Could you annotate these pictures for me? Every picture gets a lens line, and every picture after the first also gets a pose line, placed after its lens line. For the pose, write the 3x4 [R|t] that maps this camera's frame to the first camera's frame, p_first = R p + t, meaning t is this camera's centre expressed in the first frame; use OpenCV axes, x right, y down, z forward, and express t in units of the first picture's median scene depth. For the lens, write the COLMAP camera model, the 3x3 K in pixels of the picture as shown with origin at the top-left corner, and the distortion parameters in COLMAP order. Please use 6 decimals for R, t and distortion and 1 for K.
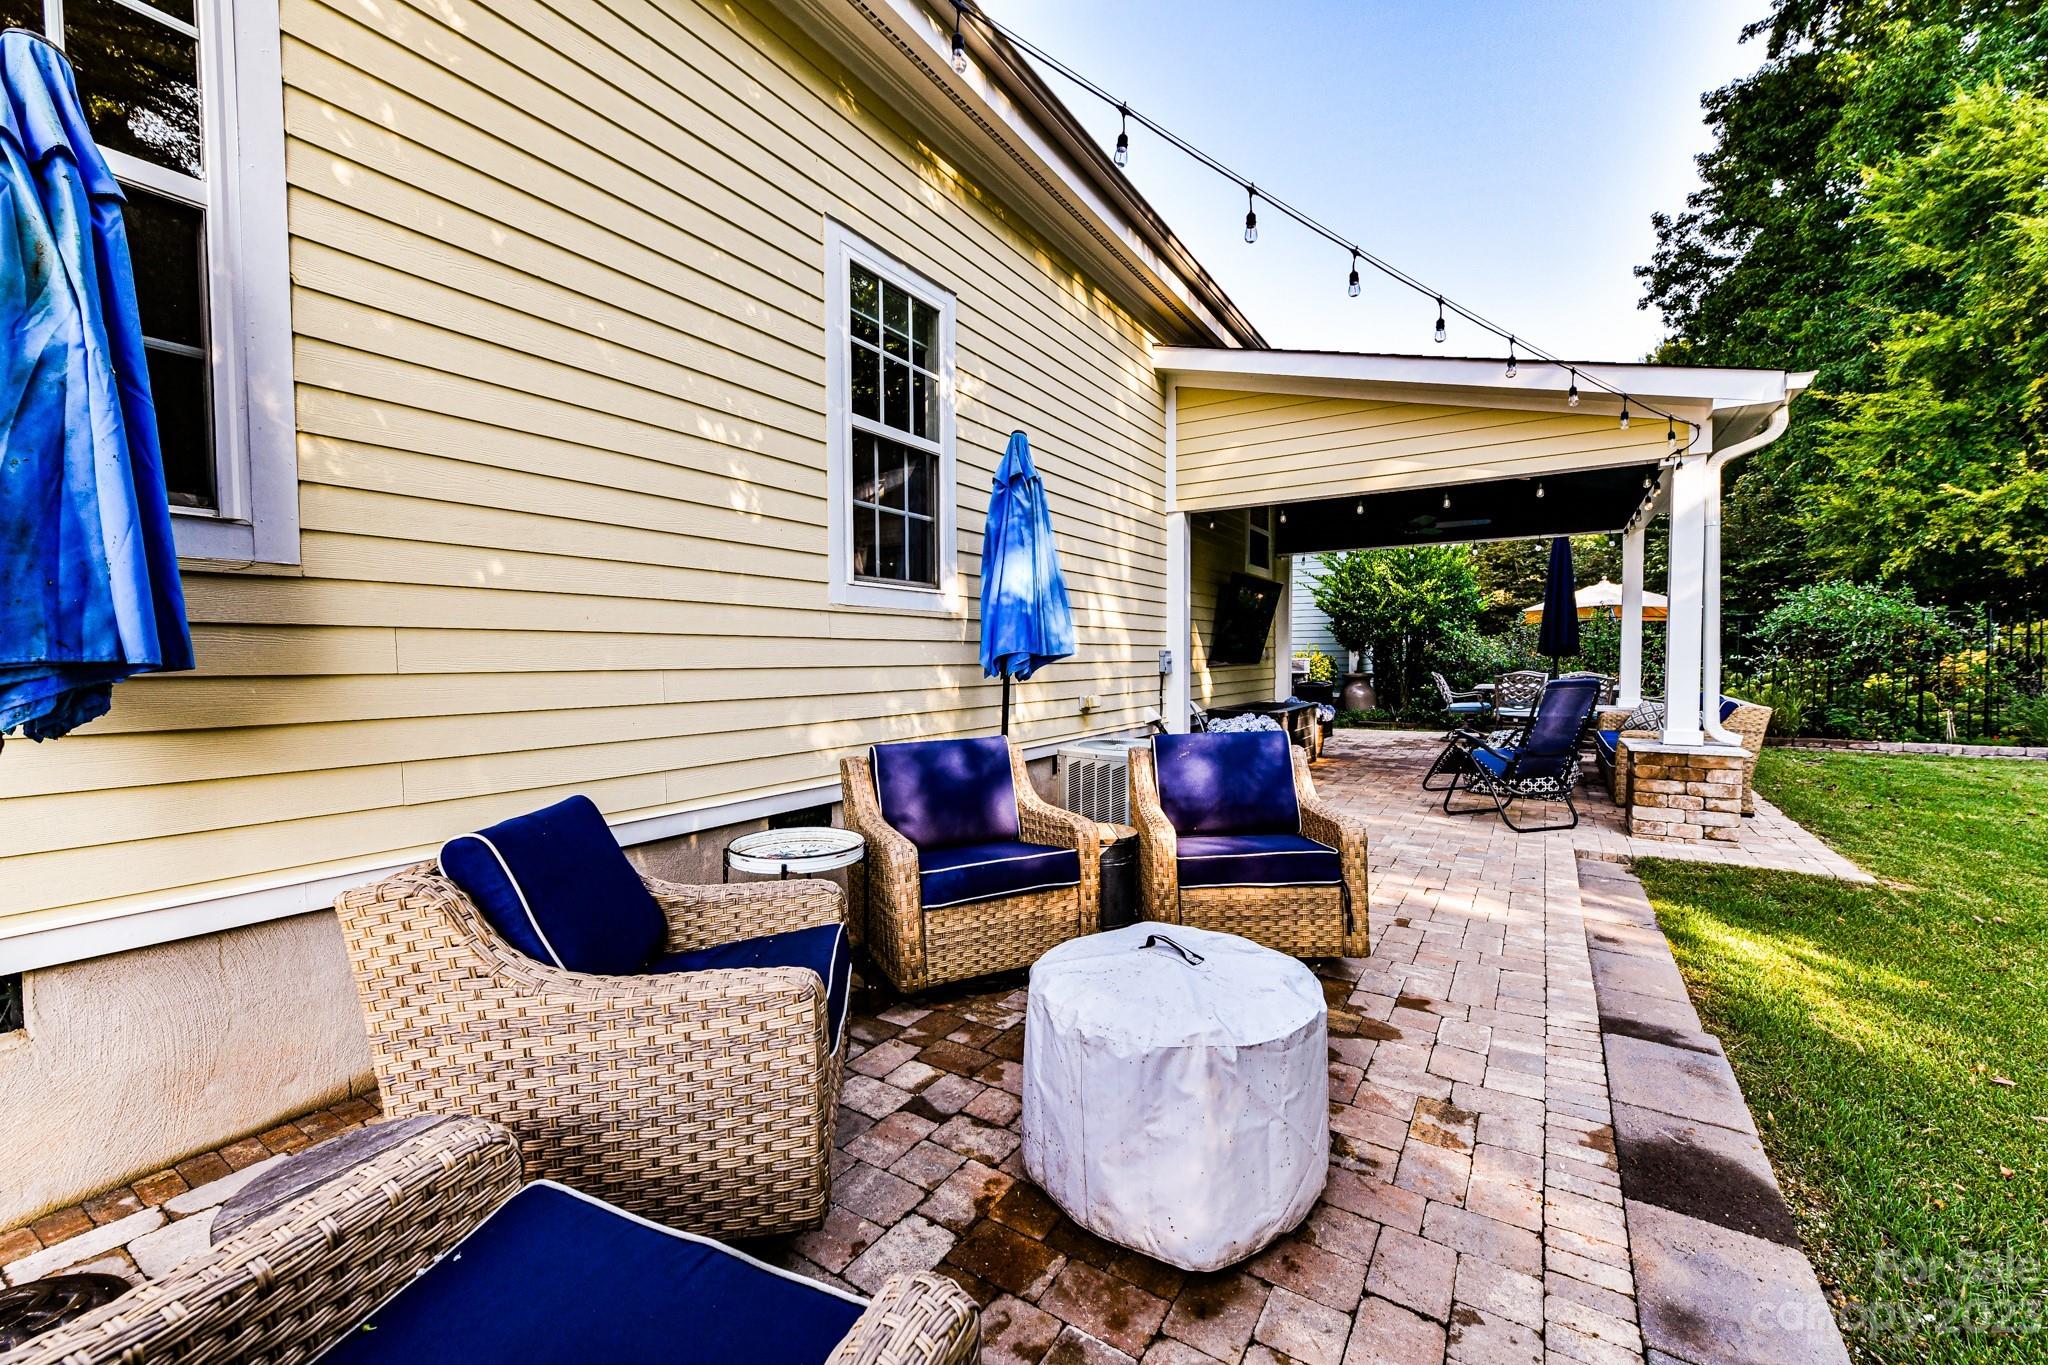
lens RADIAL K [[828.0, 0, 1012.2], [0, 828.0, 682.2], [0, 0, 1]] dist [-0.002994, 0.000472]
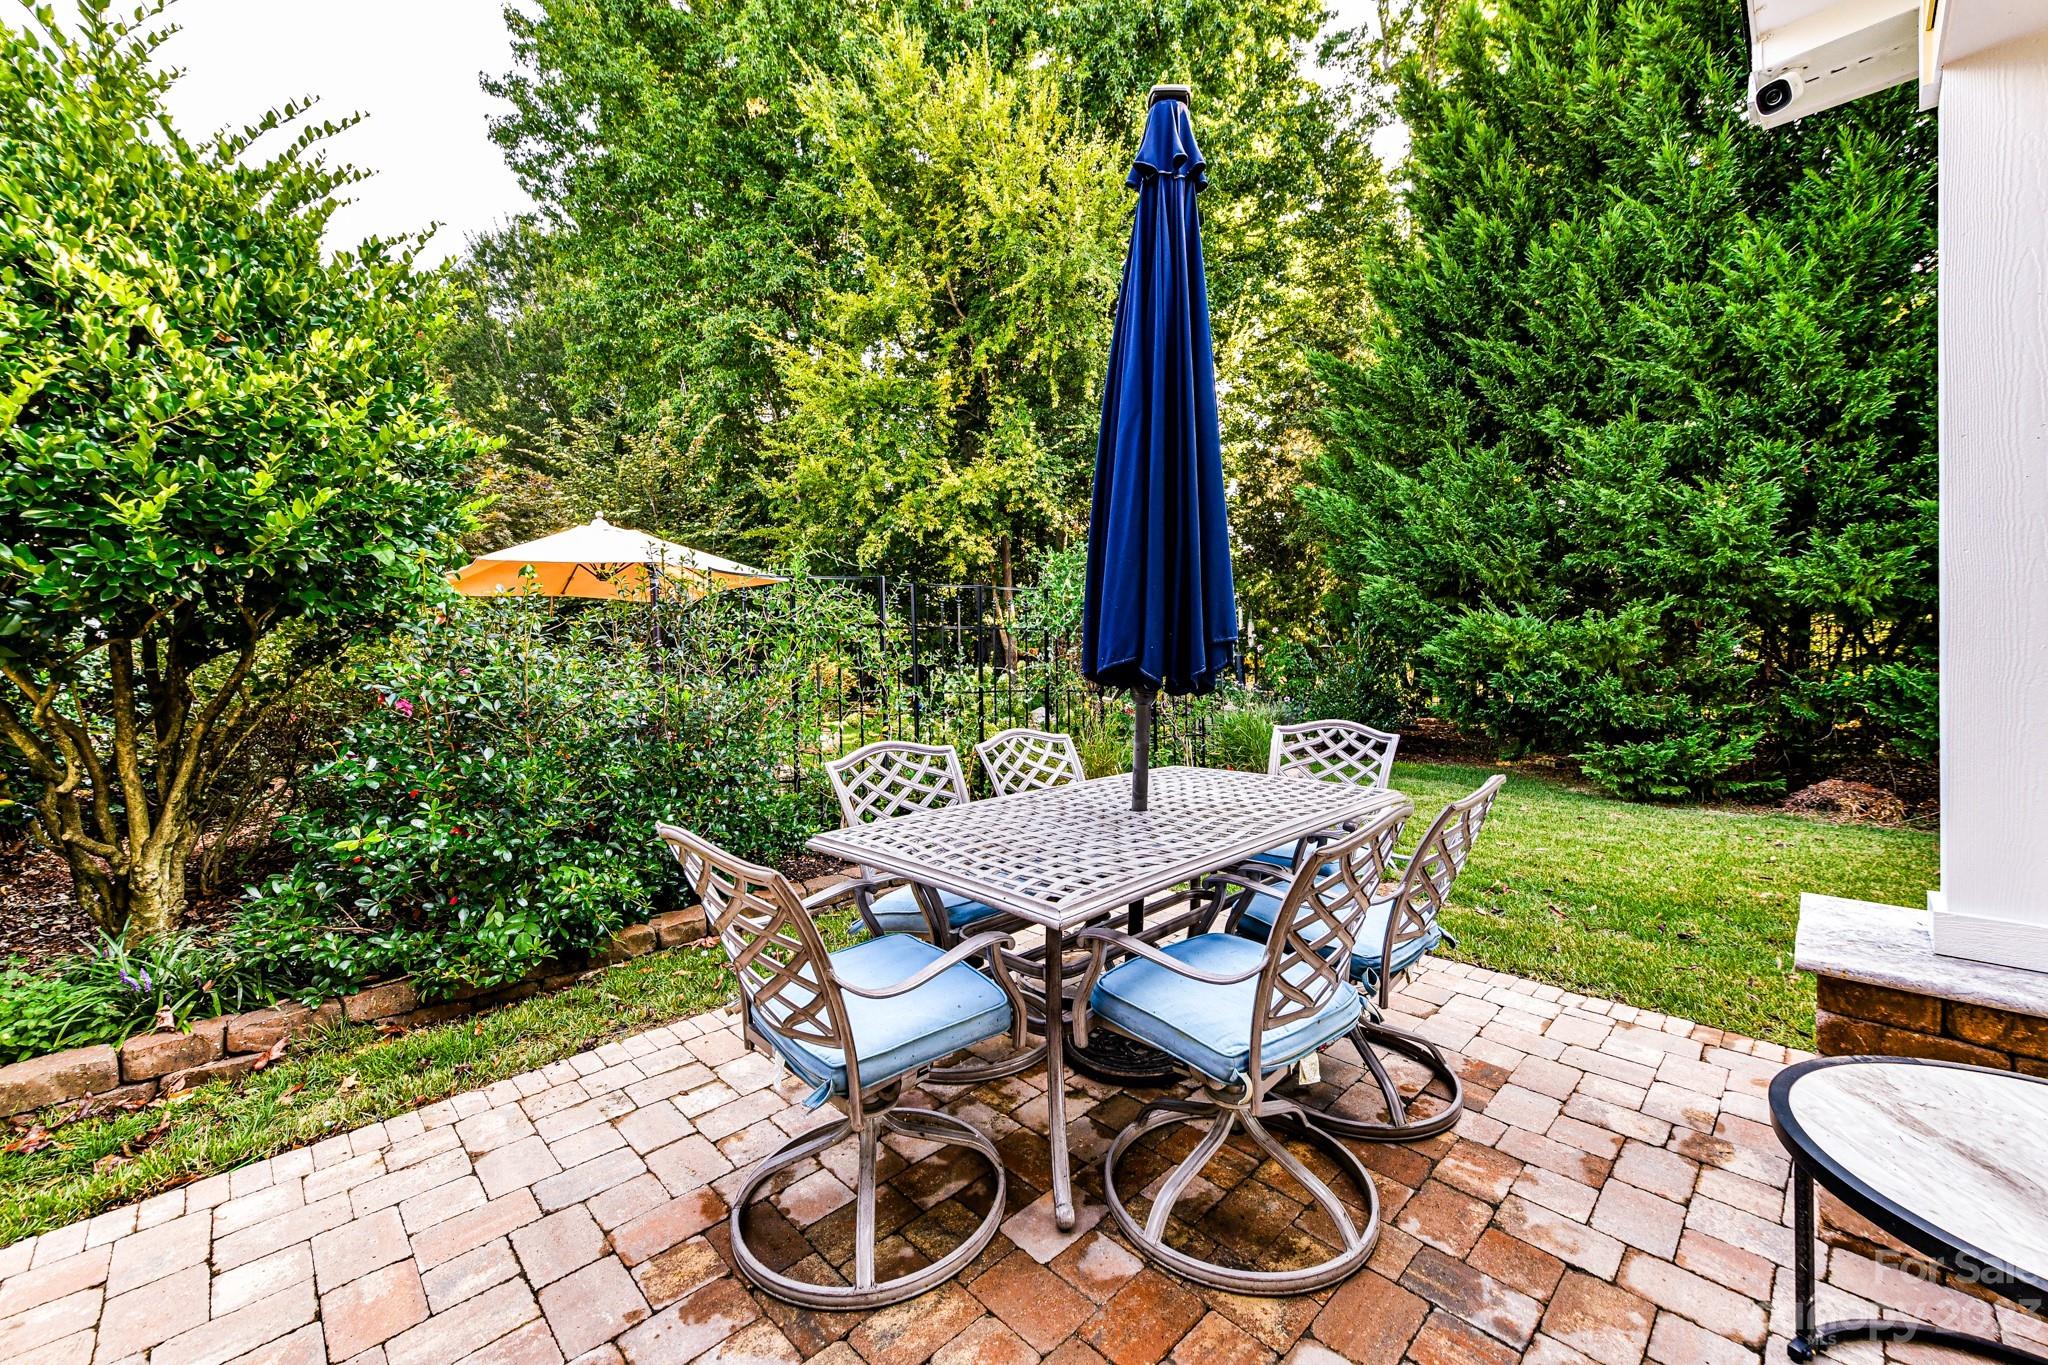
lens RADIAL K [[828.0, 0, 1043.9], [0, 828.0, 673.5], [0, 0, 1]] dist [-0.002994, 0.000472]
pose [[0.207167, -0.027639, 0.977915, 0.301778], [0.040151, 0.998999, 0.019729, -0.029584], [-0.977481, 0.035177, 0.208070, 0.713076]]
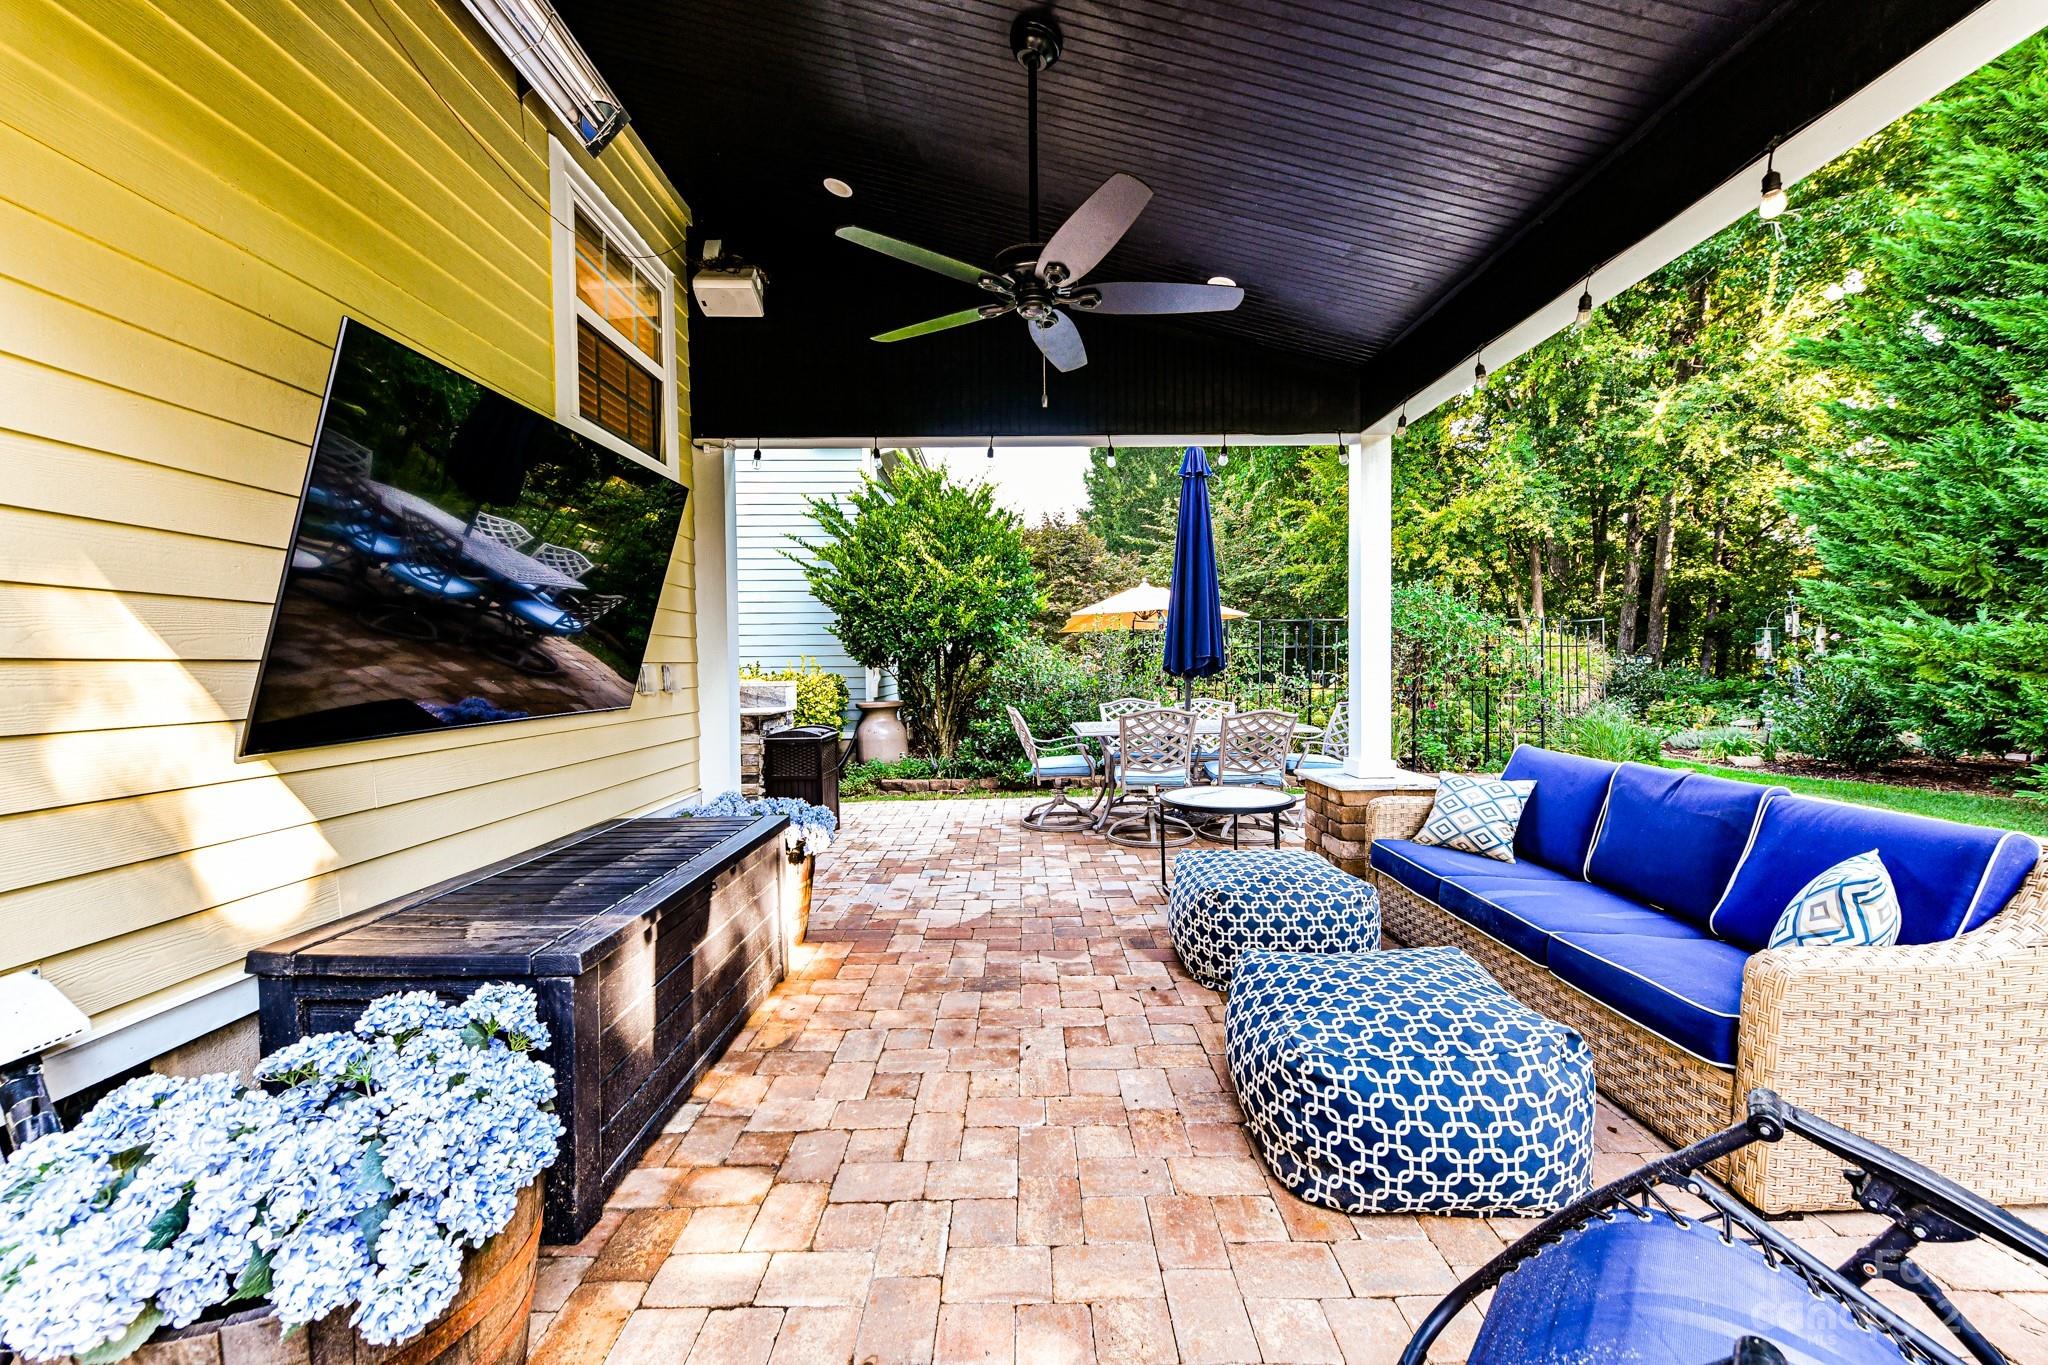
lens RADIAL K [[828.0, 0, 1026.0], [0, 828.0, 684.1], [0, 0, 1]] dist [-0.002994, 0.000472]
pose [[0.832864, -0.016926, 0.553219, 0.161185], [0.028521, 0.999517, -0.012358, -0.014200], [-0.552742, 0.026071, 0.832944, 0.410404]]
